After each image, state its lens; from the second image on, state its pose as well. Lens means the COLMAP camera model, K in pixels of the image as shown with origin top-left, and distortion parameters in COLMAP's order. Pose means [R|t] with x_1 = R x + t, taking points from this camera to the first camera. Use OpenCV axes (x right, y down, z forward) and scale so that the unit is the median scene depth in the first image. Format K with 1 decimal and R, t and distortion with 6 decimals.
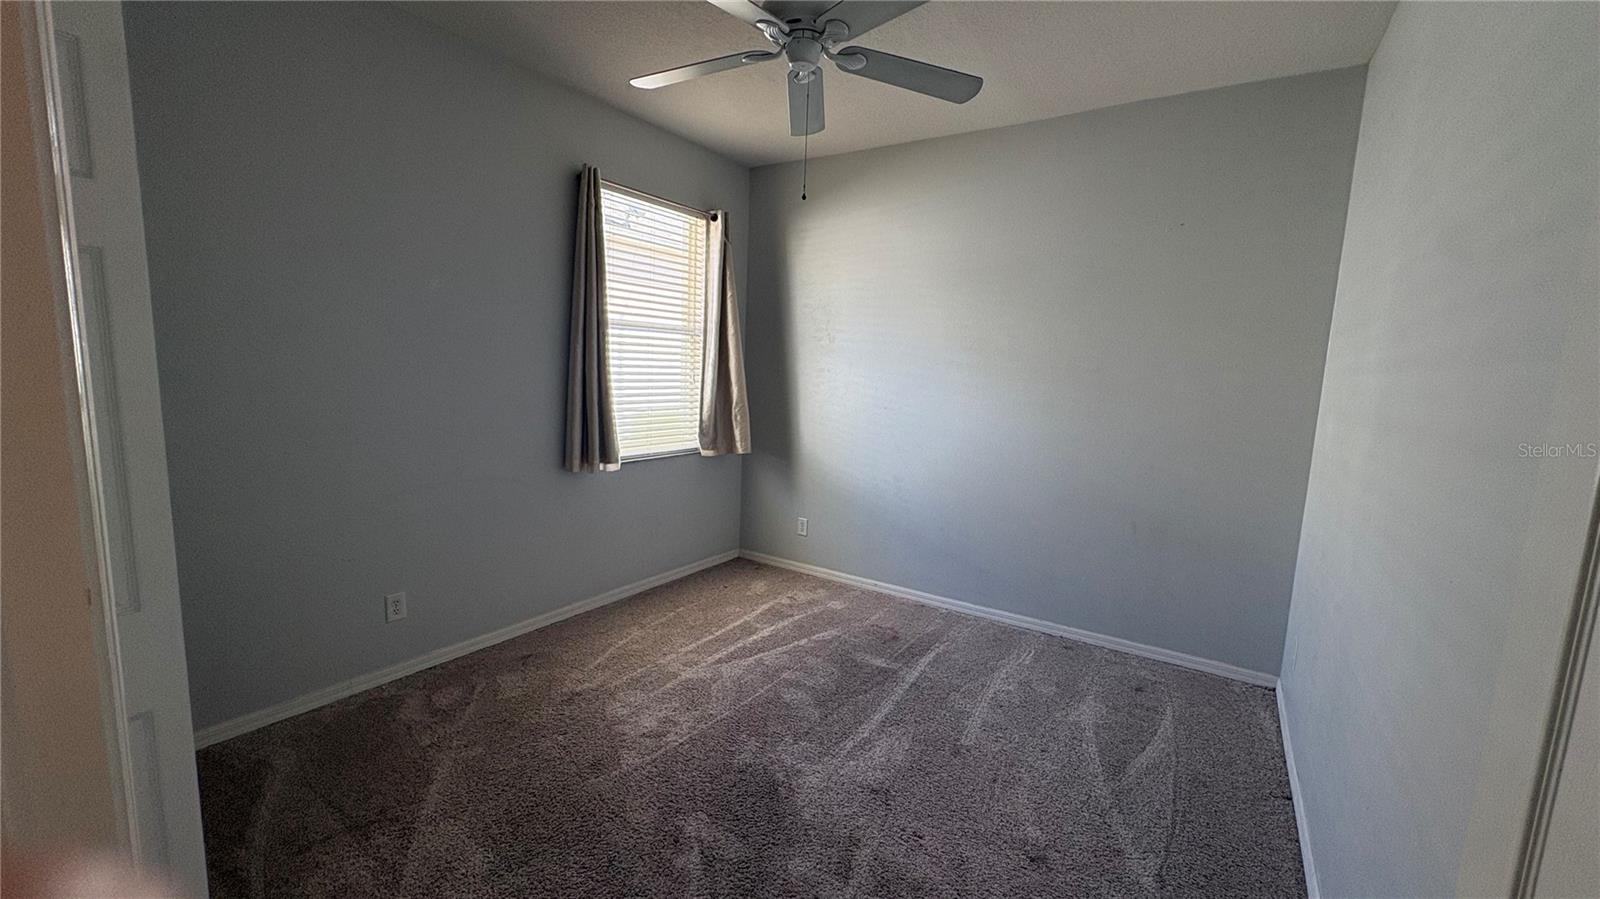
lens RADIAL K [[637.9, 0, 800.0], [0, 637.9, 449.5], [0, 0, 1]] dist [-0.000150, 0.000080]
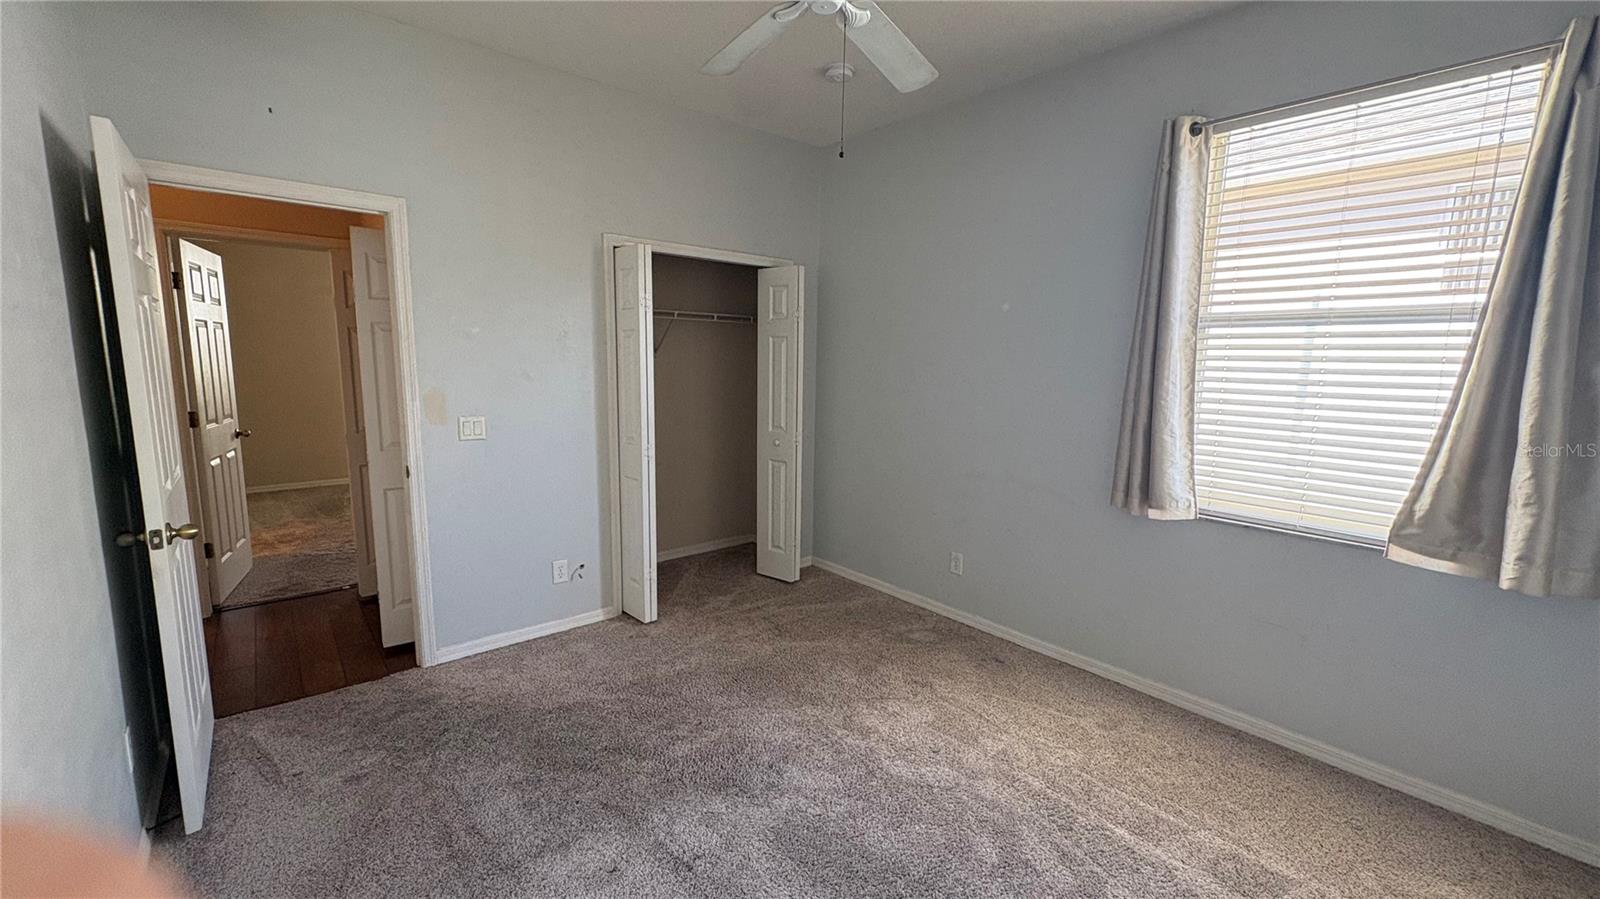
lens RADIAL K [[637.9, 0, 800.0], [0, 637.9, 449.5], [0, 0, 1]] dist [-0.000150, 0.000080]
pose [[-0.267620, 0.090785, -0.959238, 0.530377], [-0.157106, 0.978116, 0.136403, -0.083155], [0.950630, 0.187207, -0.247501, 0.779825]]
